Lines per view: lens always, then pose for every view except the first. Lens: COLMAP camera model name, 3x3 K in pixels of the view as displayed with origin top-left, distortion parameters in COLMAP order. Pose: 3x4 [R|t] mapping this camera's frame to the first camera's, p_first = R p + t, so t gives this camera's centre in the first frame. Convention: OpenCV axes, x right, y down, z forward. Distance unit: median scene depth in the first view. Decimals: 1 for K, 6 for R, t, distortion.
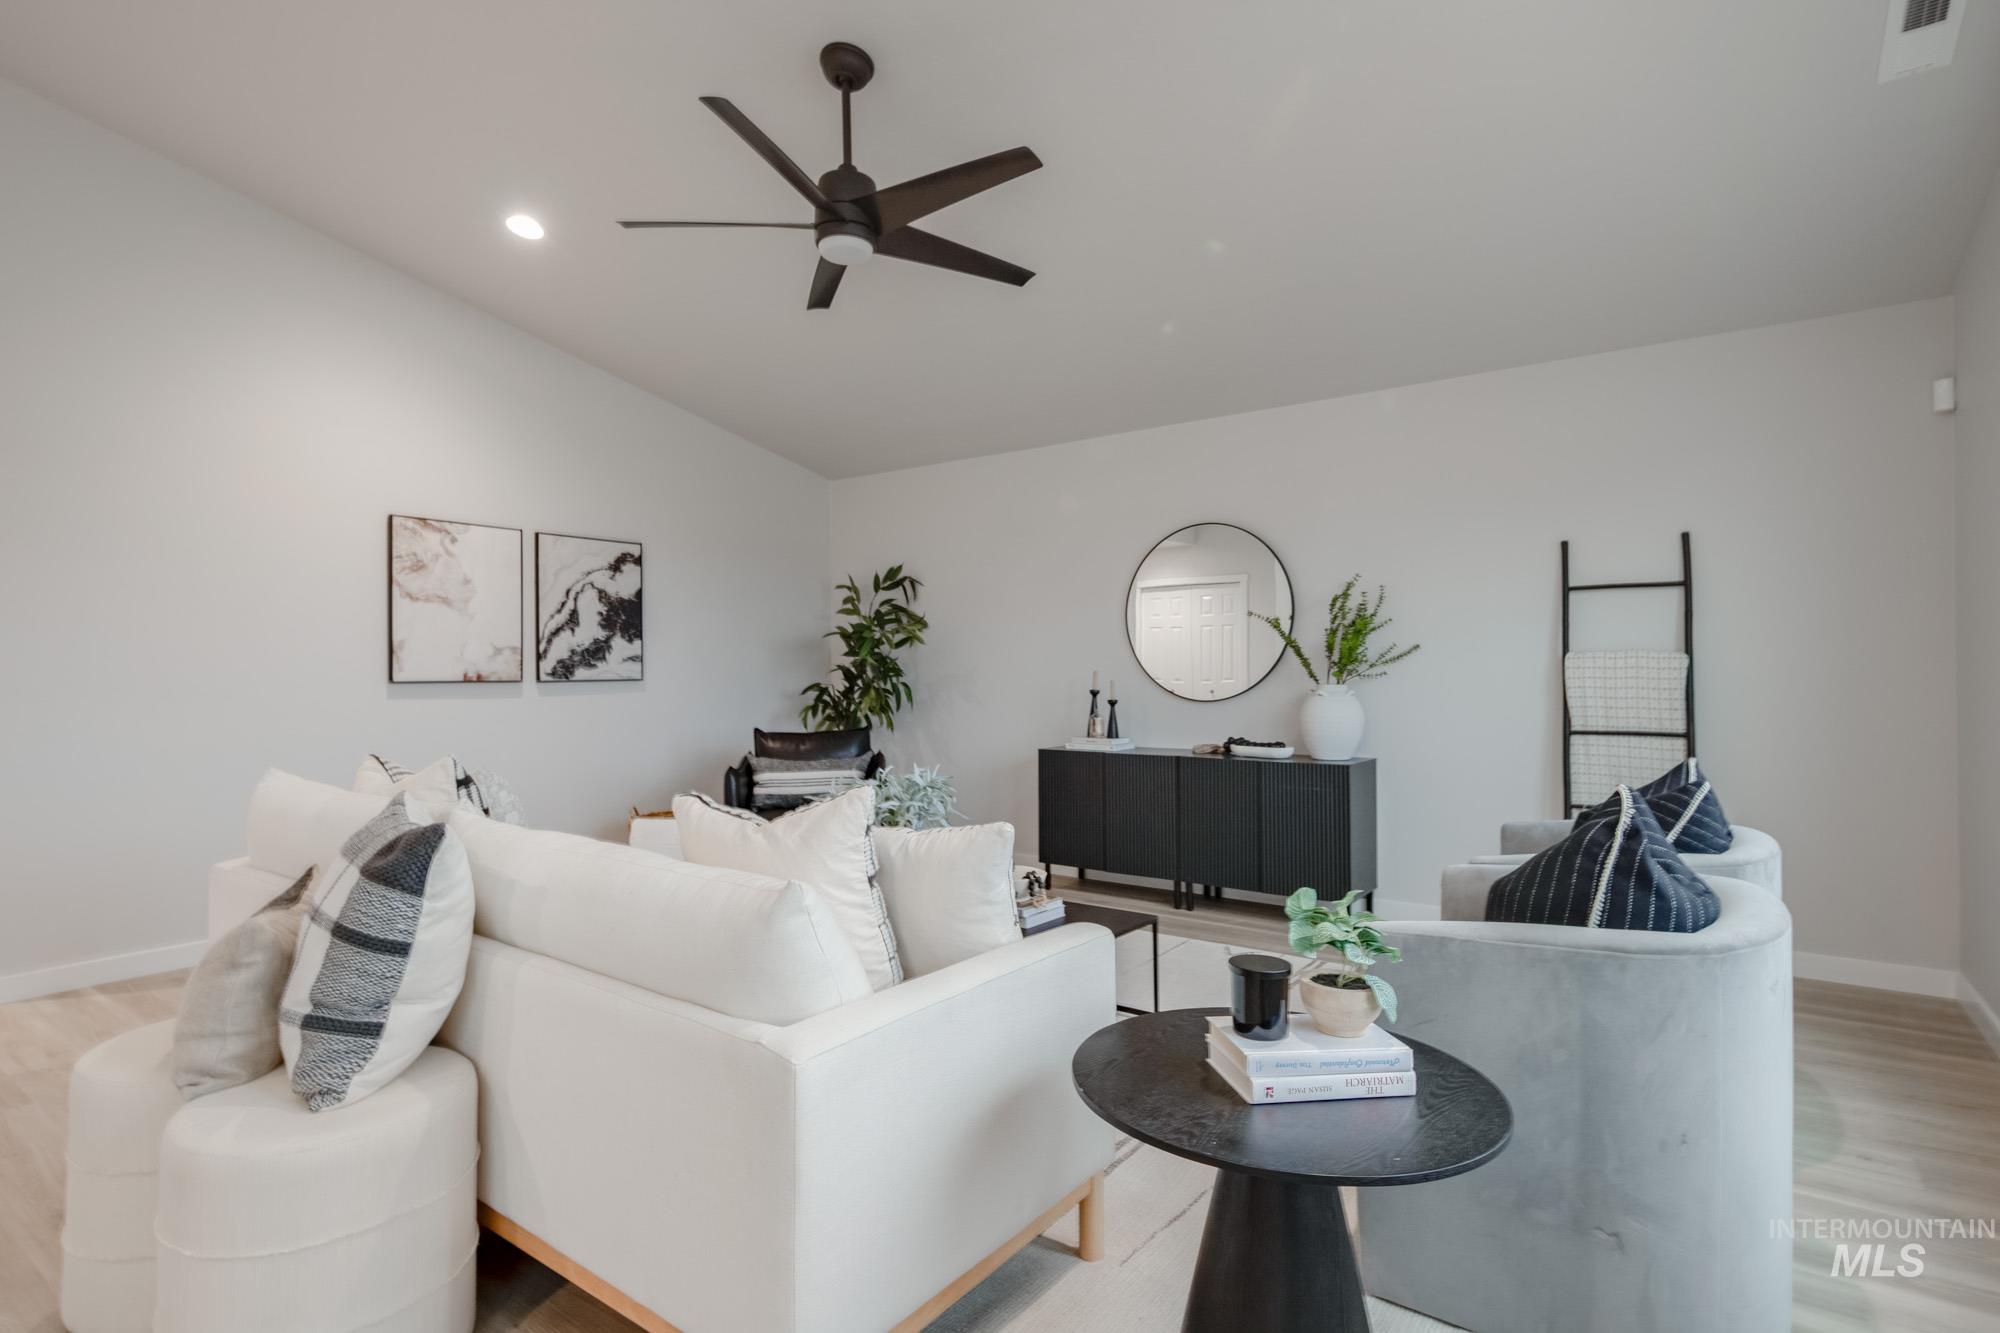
lens RADIAL K [[982.0, 0, 979.4], [0, 982.0, 668.4], [0, 0, 1]] dist [0.020458, -0.000212]
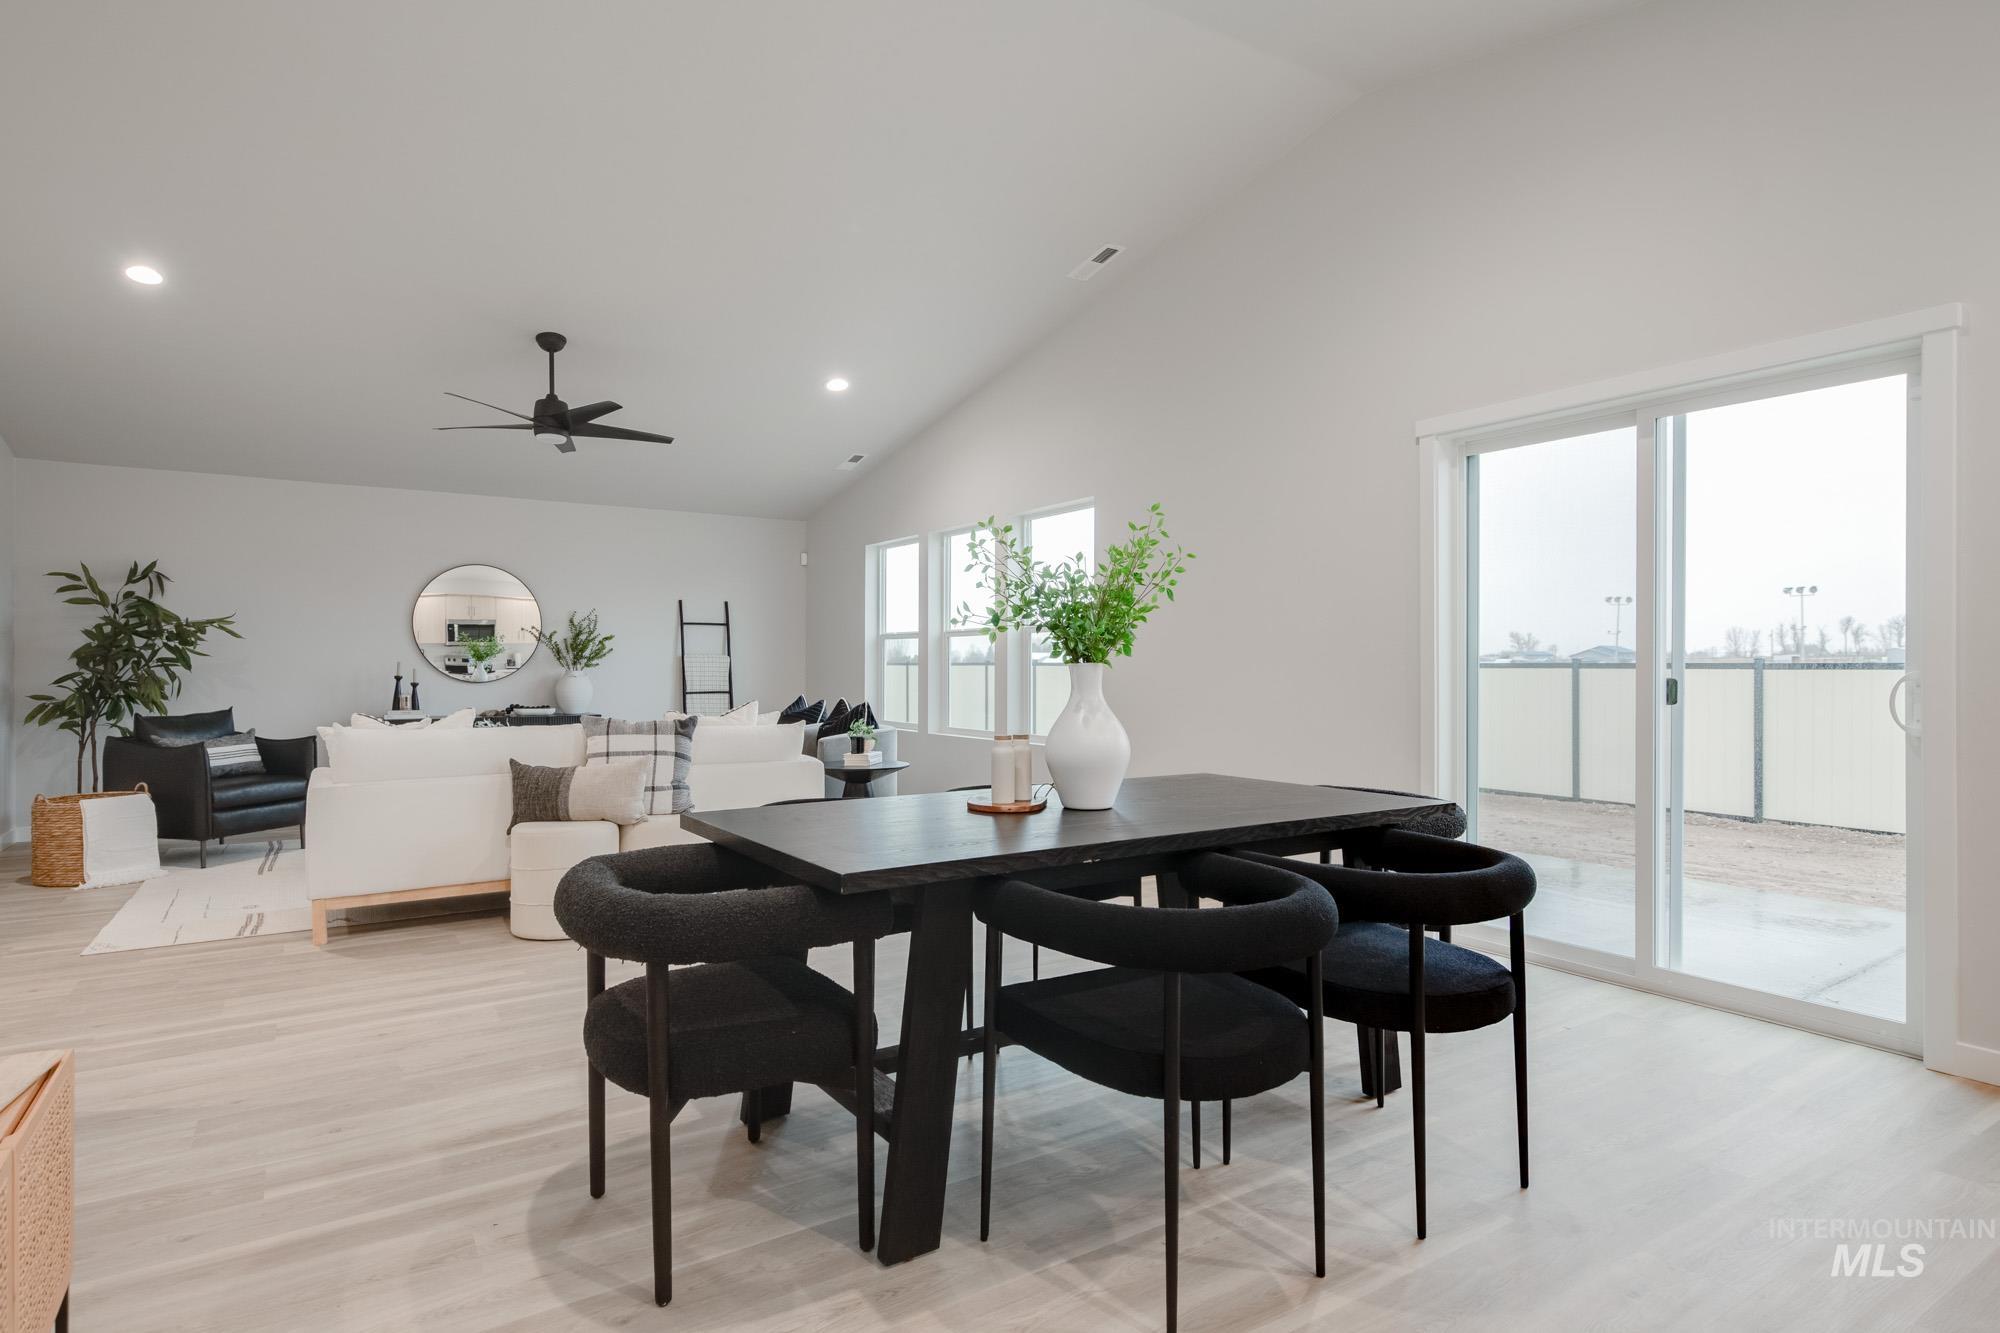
lens RADIAL K [[1066.1, 0, 949.1], [0, 1066.1, 663.3], [0, 0, 1]] dist [0.015231, 0.000477]
pose [[0.370254, 0.003772, 0.928923, -1.007727], [-0.006214, 0.999979, -0.001583, 0.002045], [-0.928910, -0.005186, 0.370269, -0.267366]]
